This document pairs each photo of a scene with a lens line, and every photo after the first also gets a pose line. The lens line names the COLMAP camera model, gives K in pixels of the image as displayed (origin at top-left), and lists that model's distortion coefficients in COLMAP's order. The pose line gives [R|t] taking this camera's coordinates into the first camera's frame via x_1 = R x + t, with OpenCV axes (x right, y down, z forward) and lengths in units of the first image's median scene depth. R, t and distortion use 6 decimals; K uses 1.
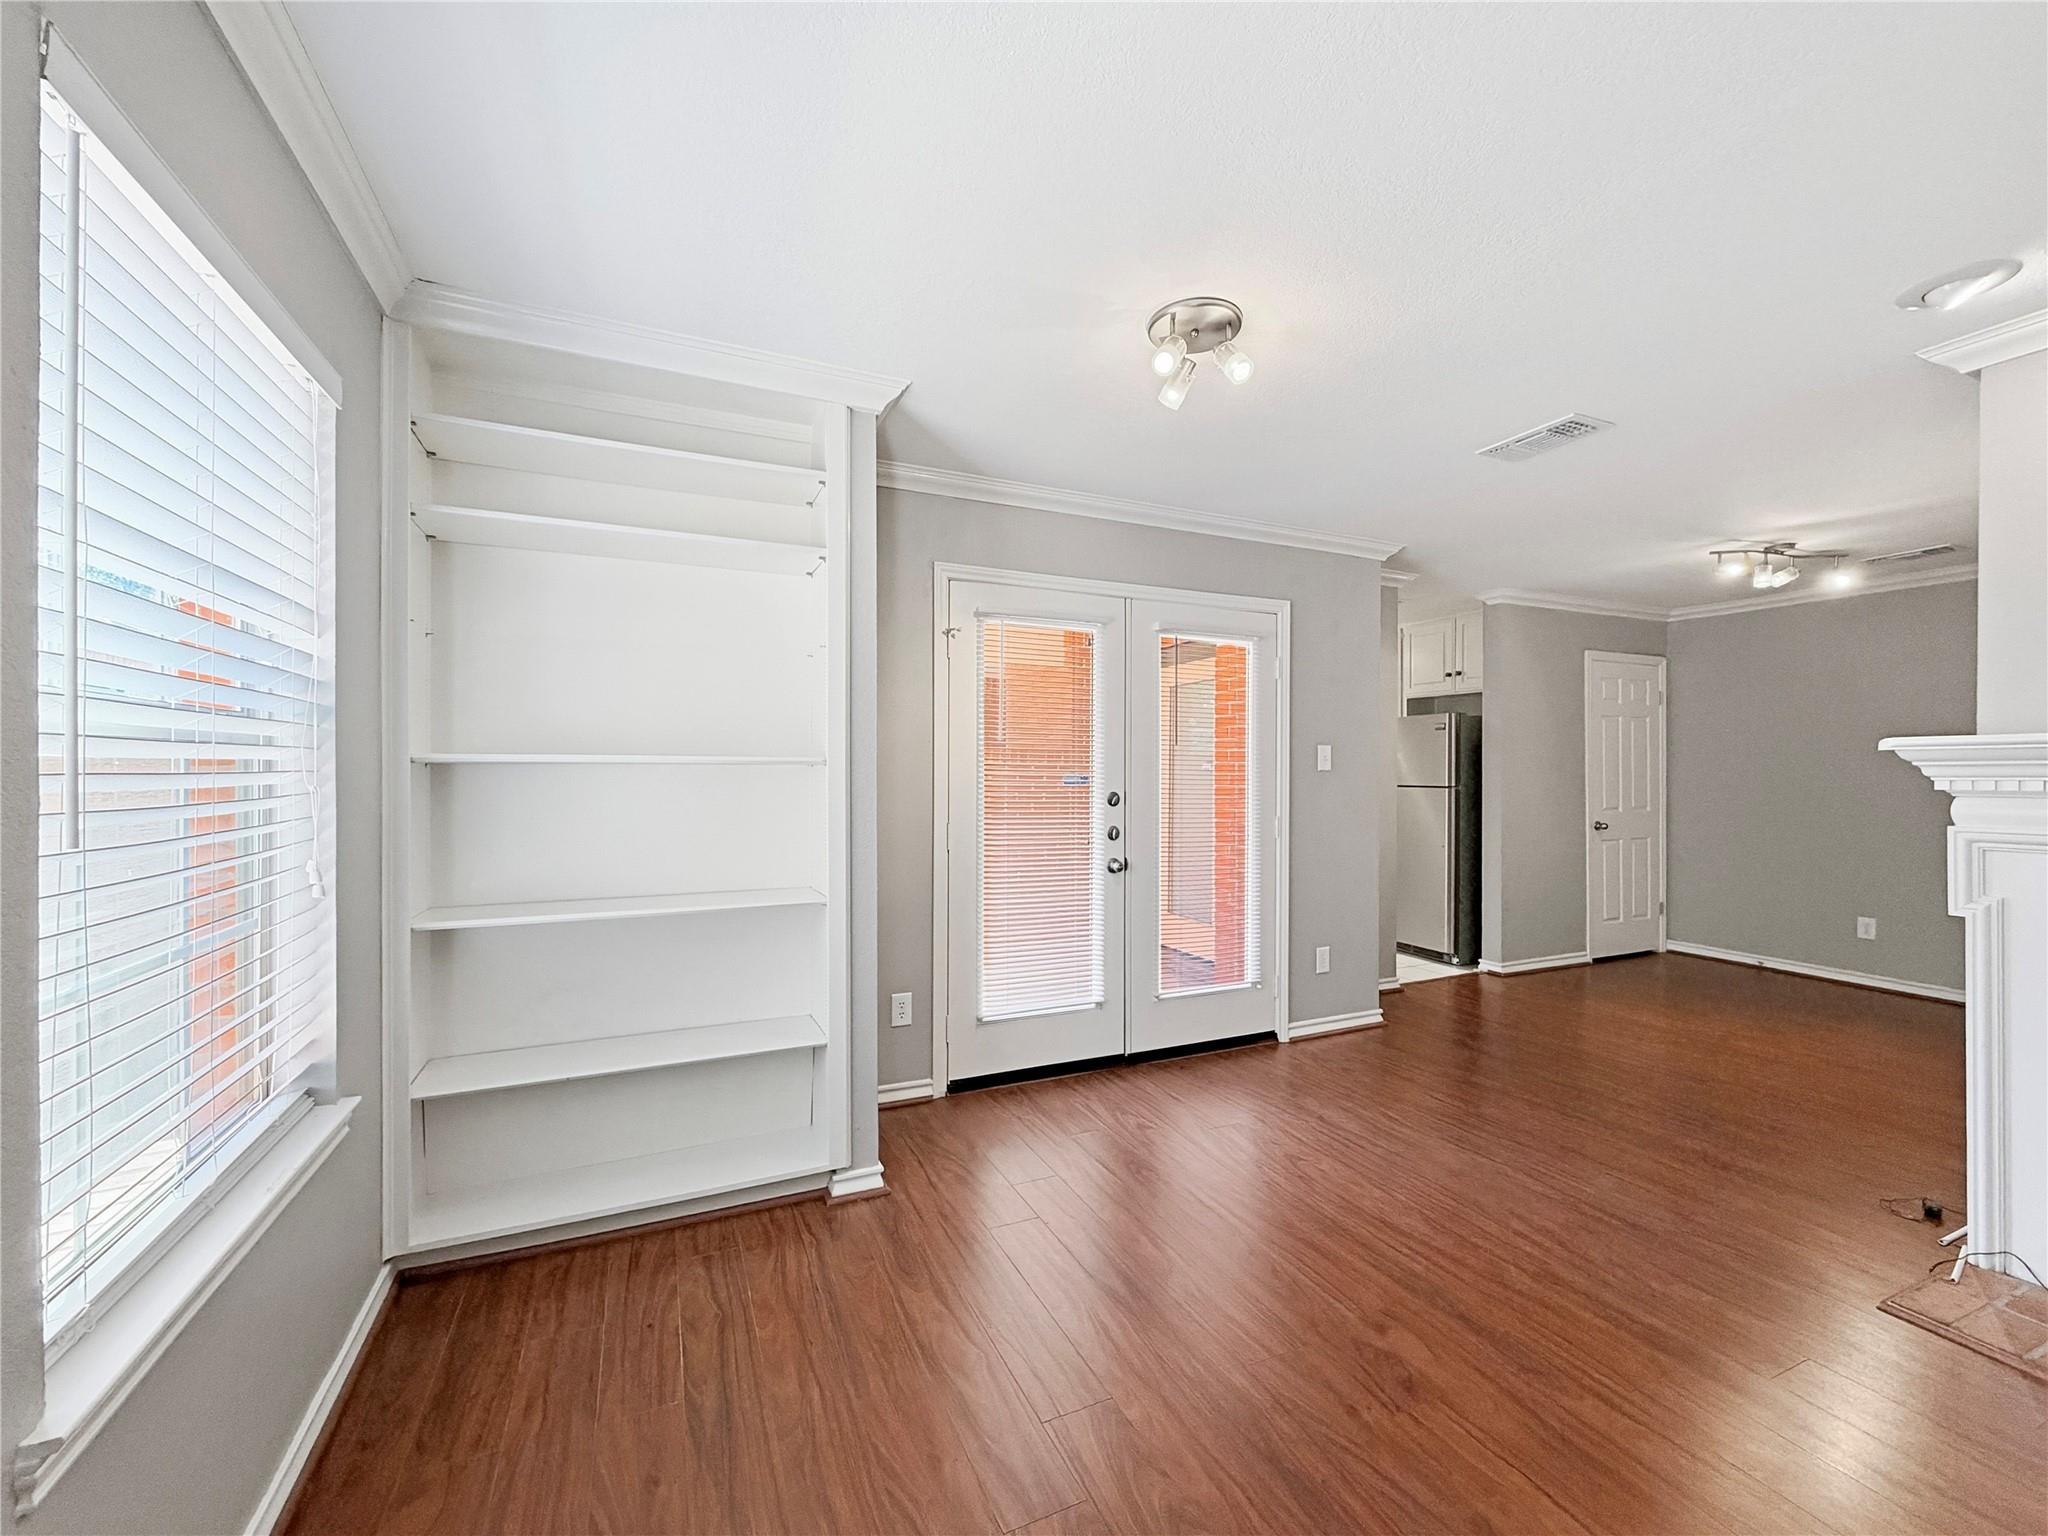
lens RADIAL K [[825.7, 0, 1021.4], [0, 825.7, 776.3], [0, 0, 1]] dist [-0.000723, -0.000275]
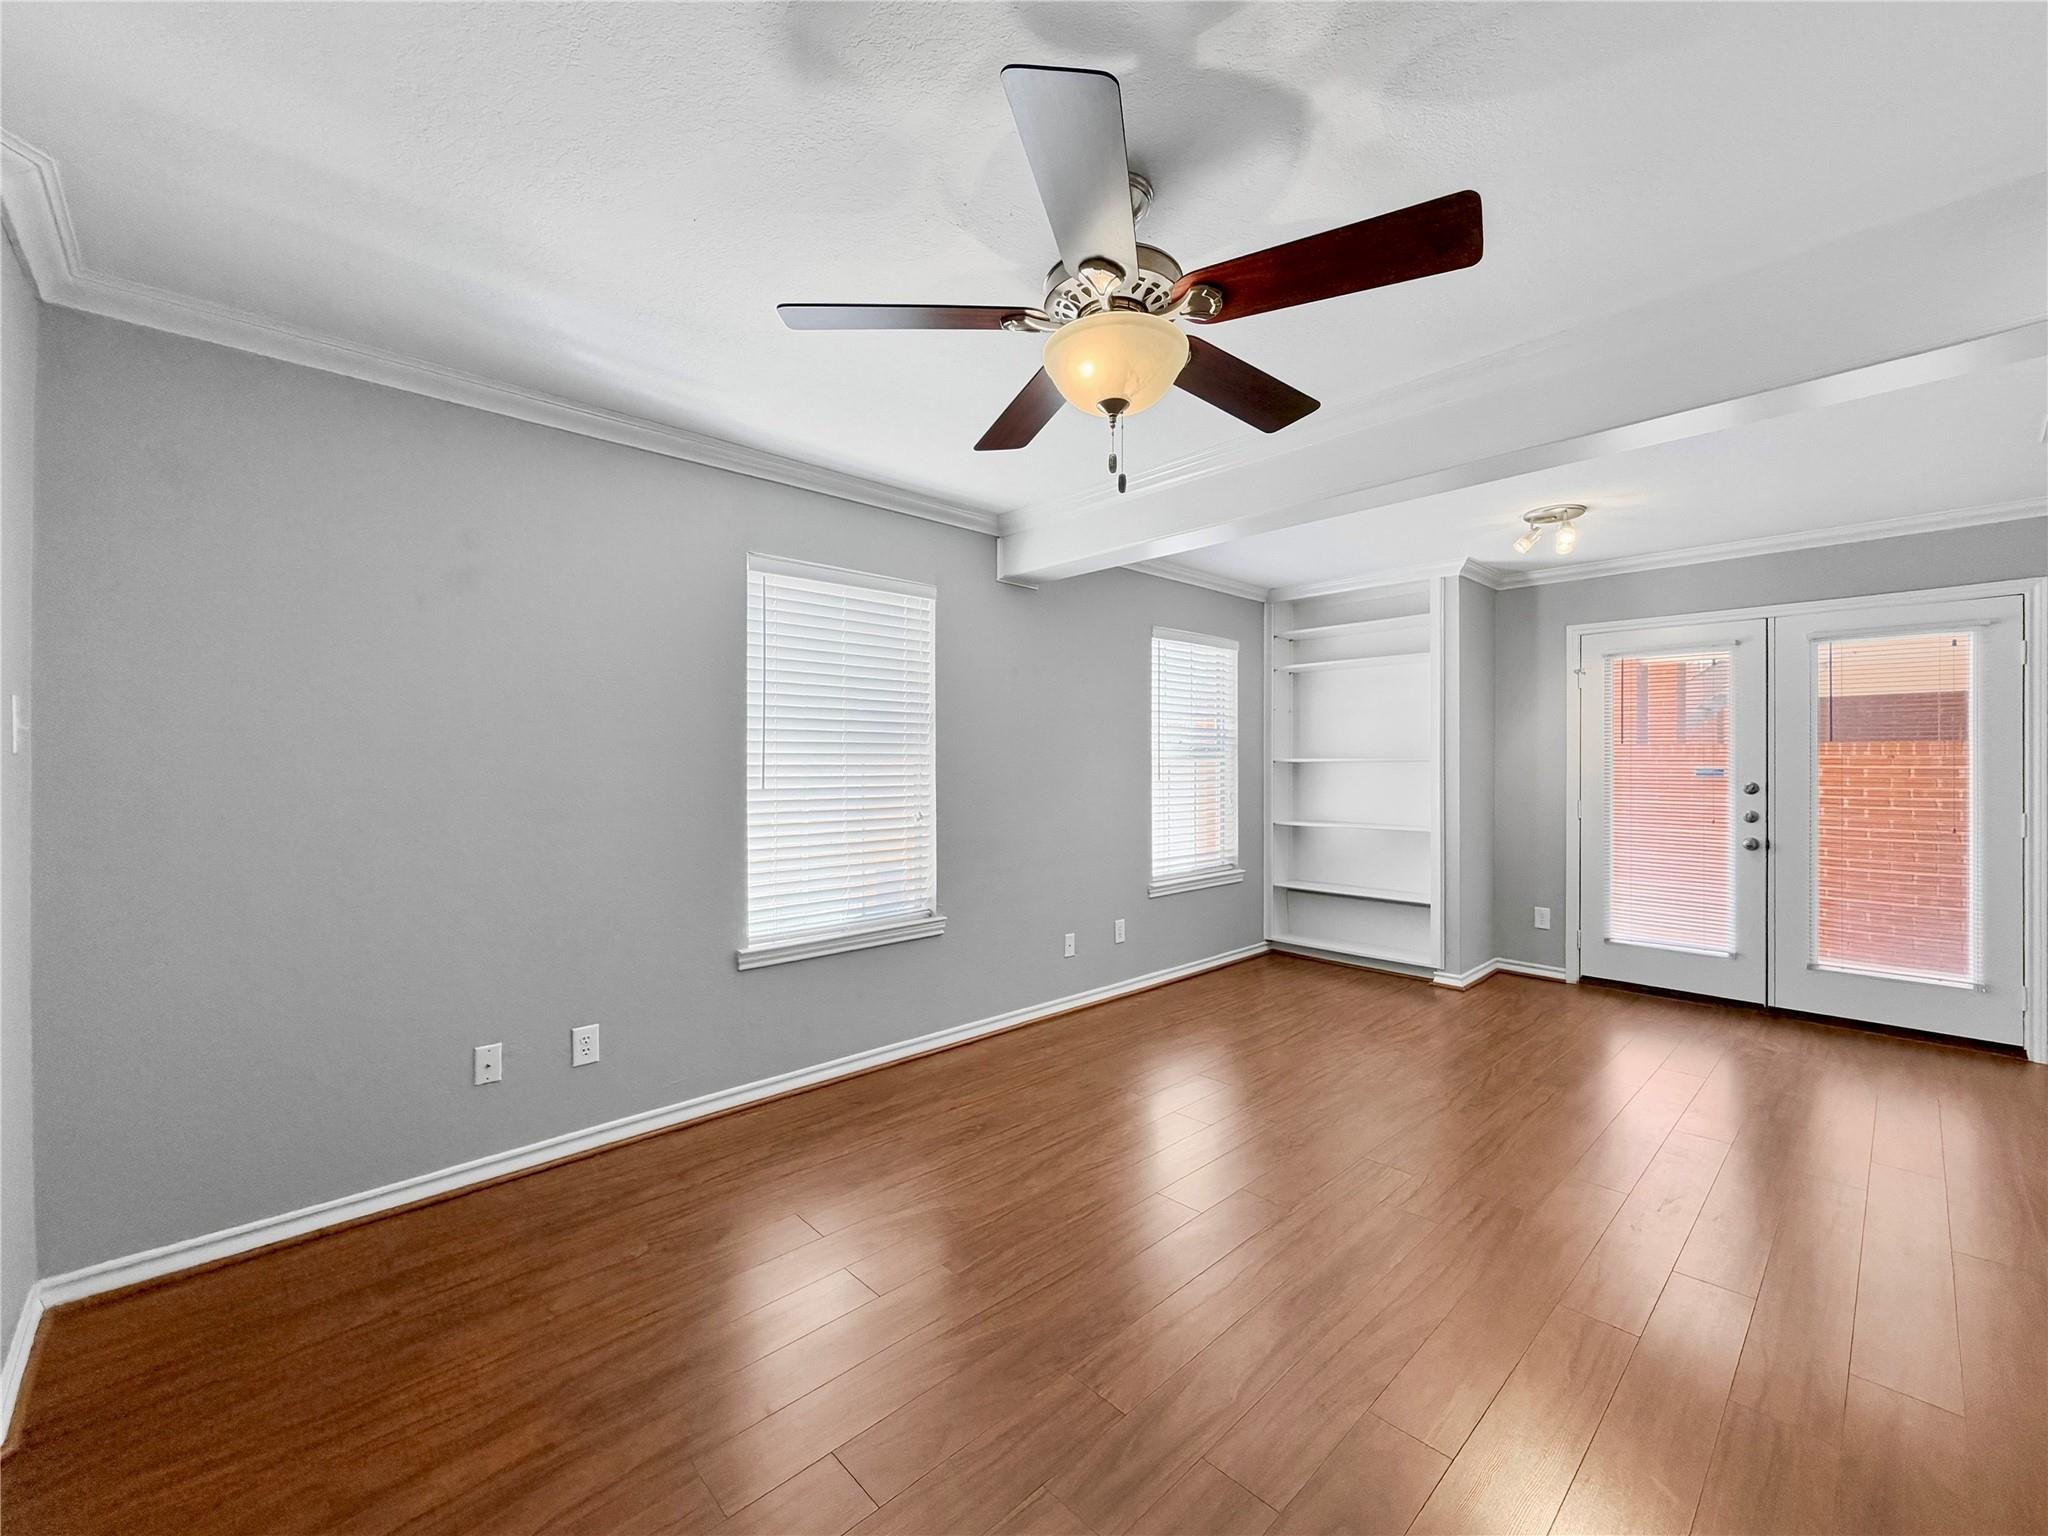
lens RADIAL K [[827.7, 0, 1014.4], [0, 827.7, 763.9], [0, 0, 1]] dist [0.001068, -0.000077]
pose [[0.320635, -0.002188, -0.947200, 1.295439], [-0.007159, 0.999963, -0.004733, 0.007341], [0.947176, 0.008298, 0.320608, -0.572989]]
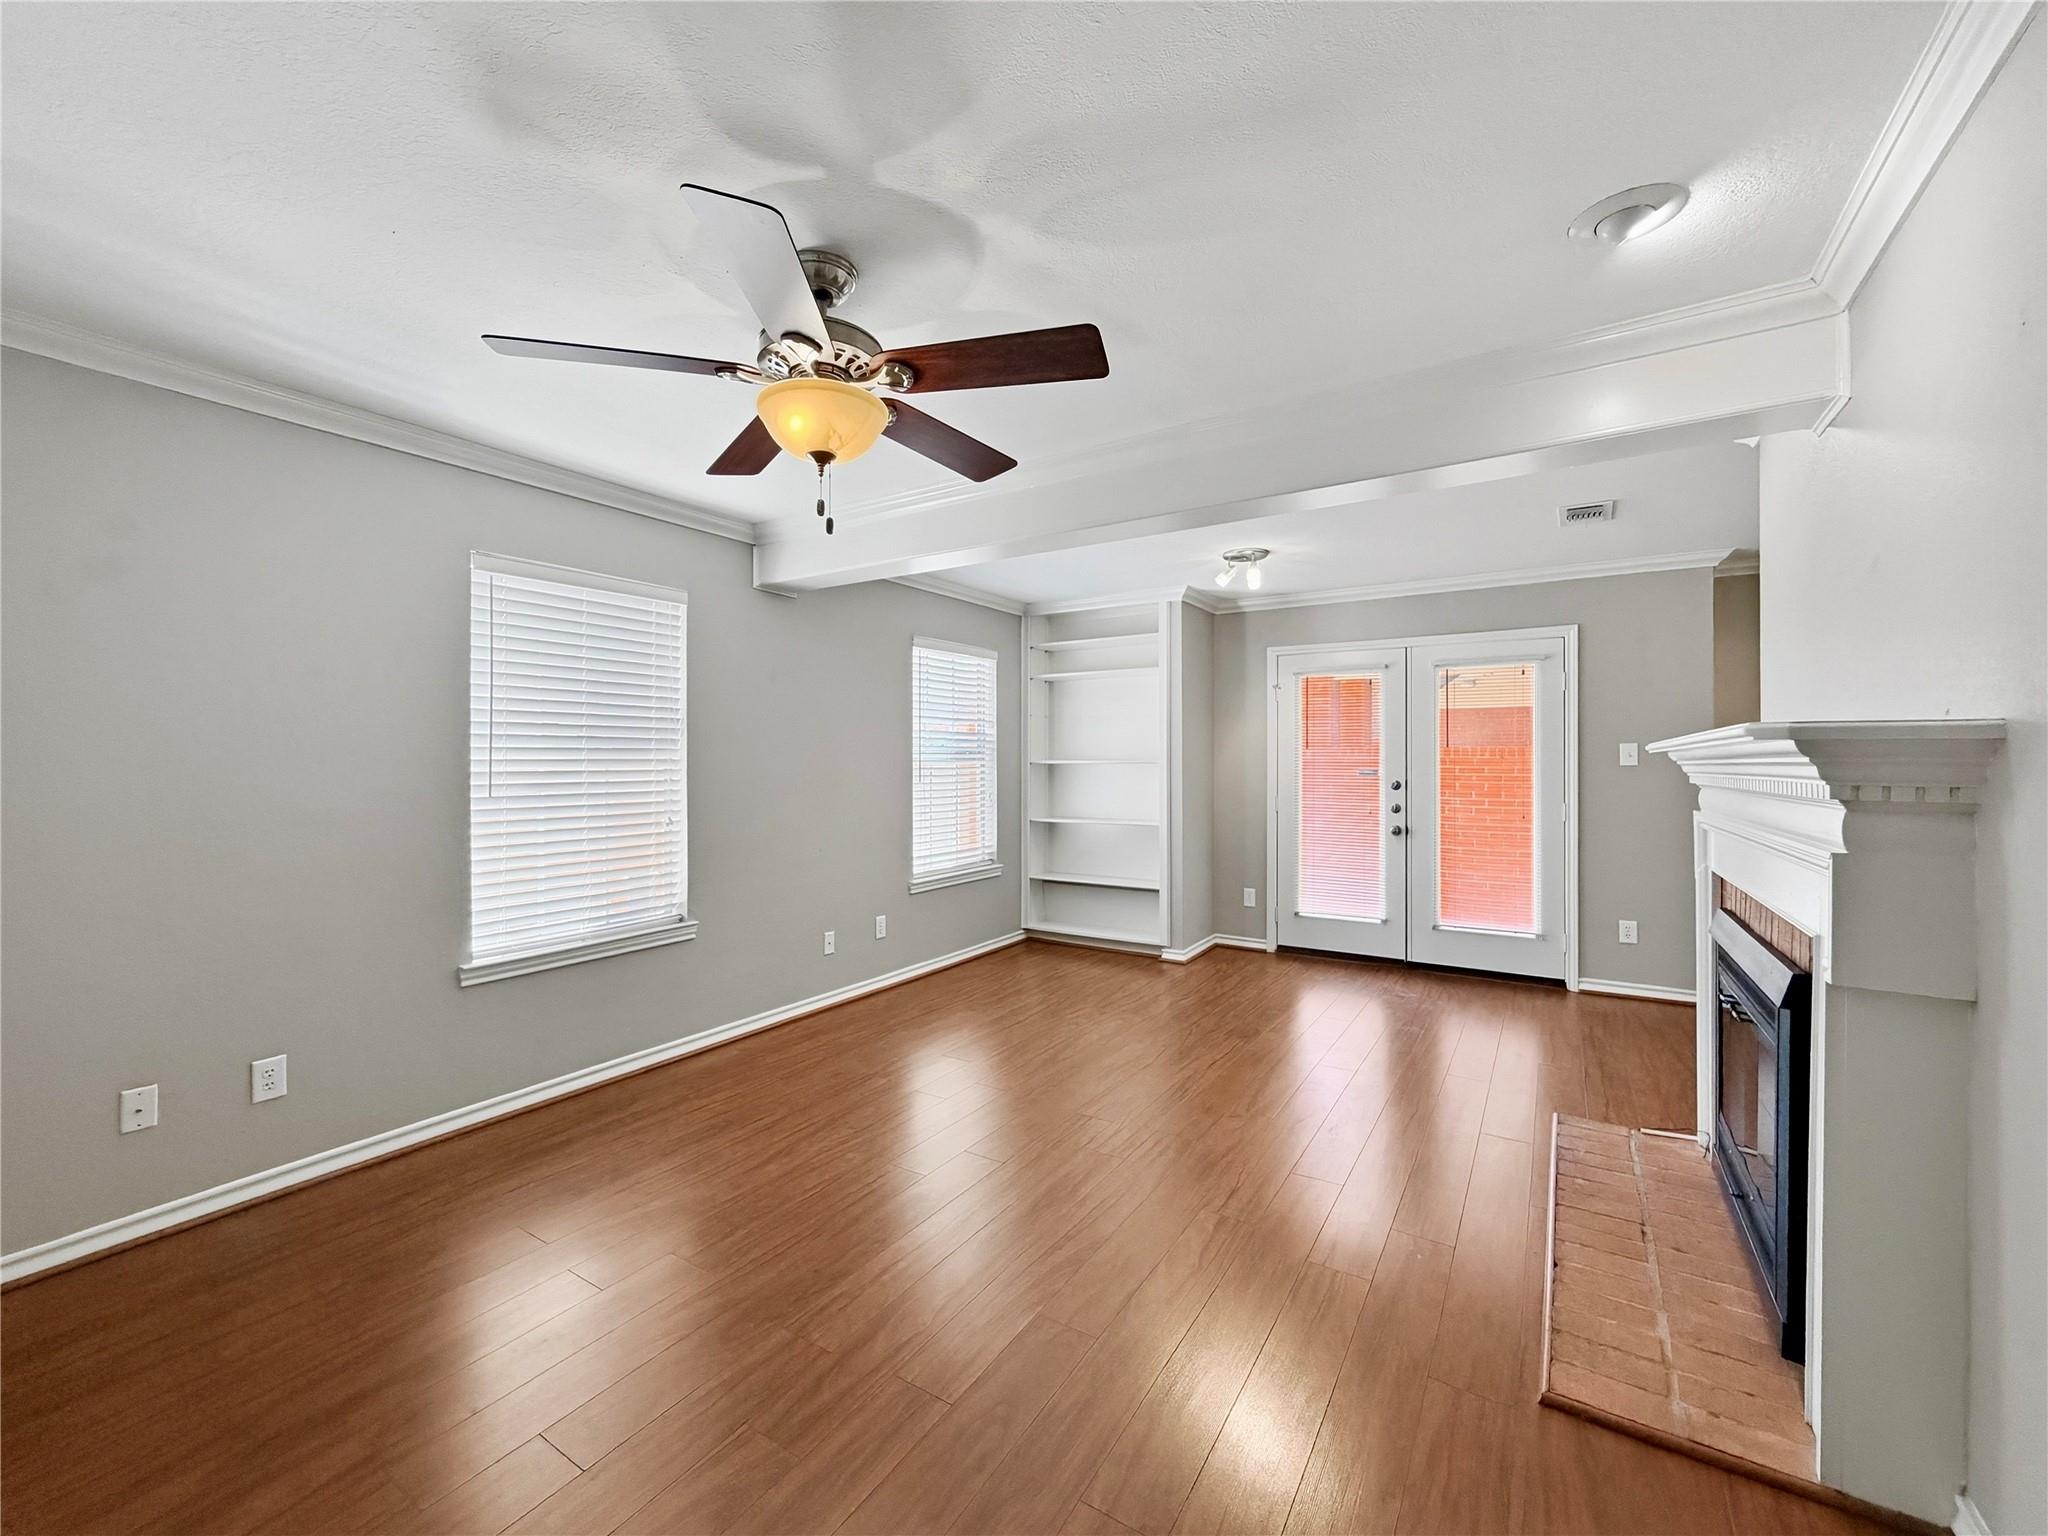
lens RADIAL K [[829.5, 0, 1013.3], [0, 829.5, 759.2], [0, 0, 1]] dist [0.000620, 0.000055]
pose [[0.540868, -0.005341, -0.841091, 1.413702], [-0.003950, 0.999953, -0.008889, -0.004793], [0.841098, 0.008130, 0.540821, -0.544195]]
